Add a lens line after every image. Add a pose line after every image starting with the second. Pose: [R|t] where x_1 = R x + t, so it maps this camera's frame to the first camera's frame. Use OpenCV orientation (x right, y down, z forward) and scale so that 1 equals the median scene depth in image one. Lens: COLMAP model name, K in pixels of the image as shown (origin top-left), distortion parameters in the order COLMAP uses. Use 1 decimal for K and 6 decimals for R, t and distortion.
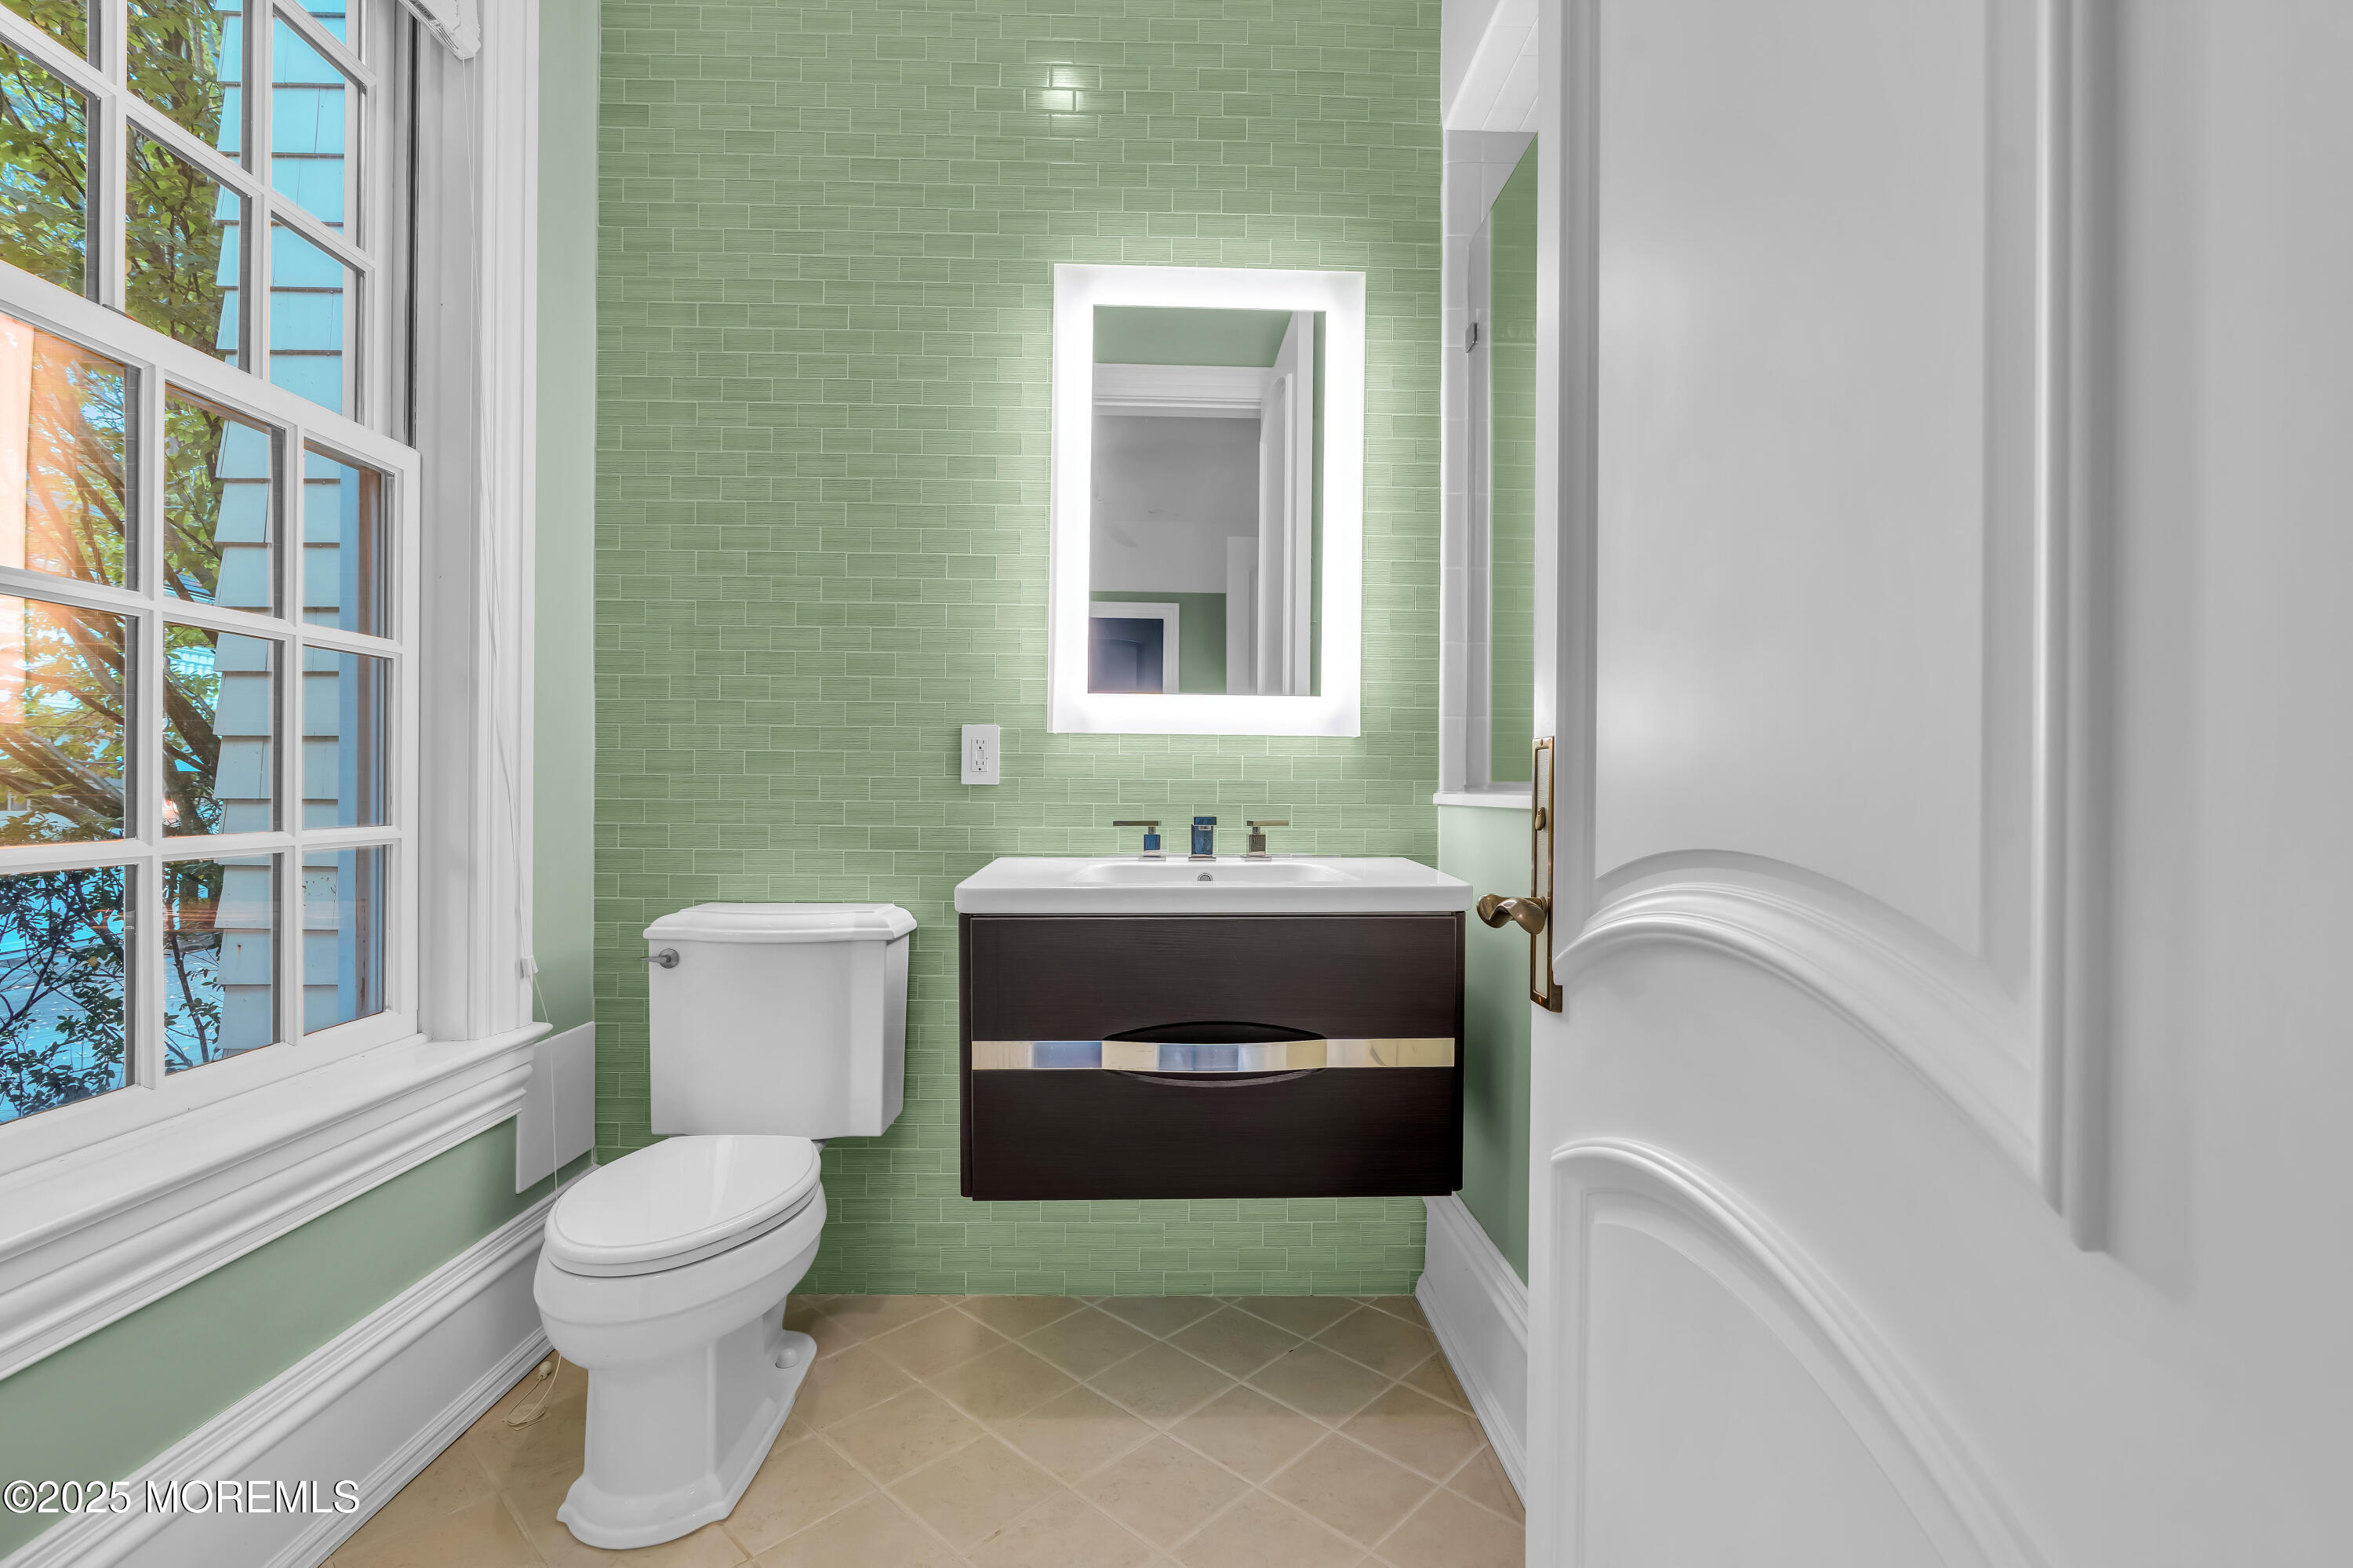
lens RADIAL K [[1048.3, 0, 1176.5], [0, 1048.3, 784.0], [0, 0, 1]] dist [-0.007678, 0.000674]
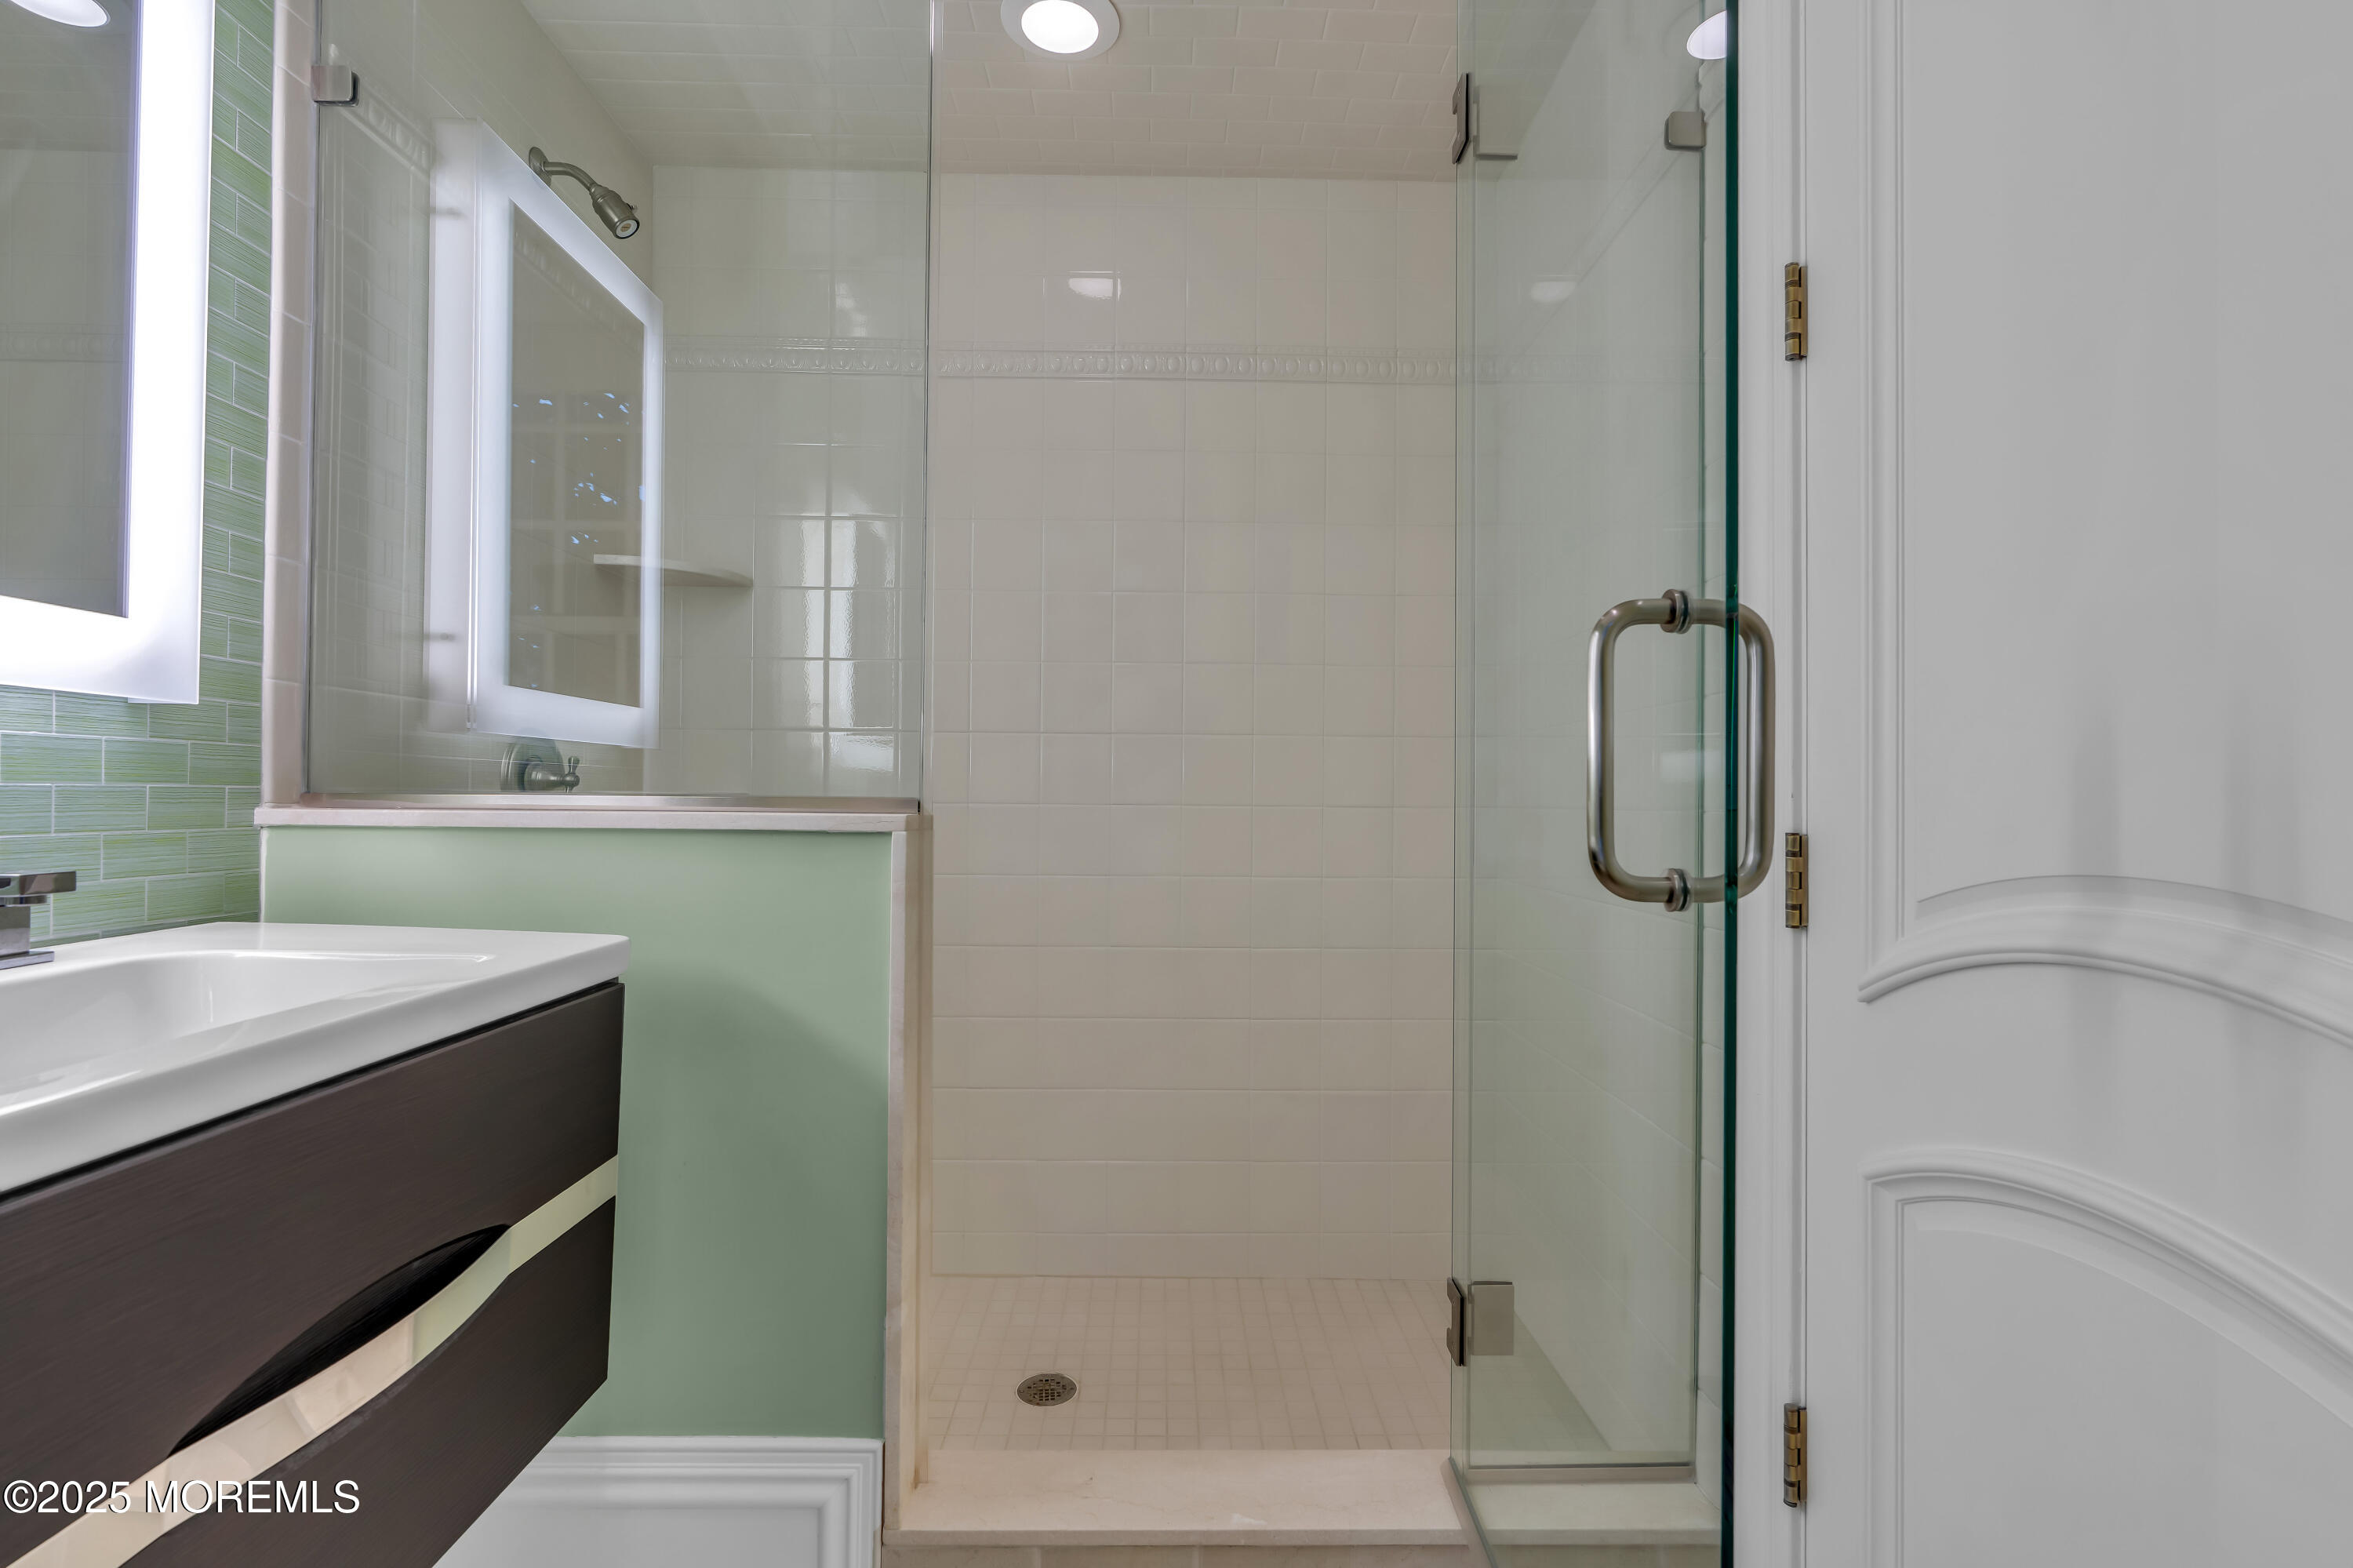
lens RADIAL K [[1048.3, 0, 1176.5], [0, 1048.3, 784.0], [0, 0, 1]] dist [-0.007678, 0.000674]
pose [[0.010545, 0.005068, 0.999932, -0.337027], [-0.003816, 0.999980, -0.005028, -0.003430], [-0.999937, -0.003763, 0.010564, 0.474495]]
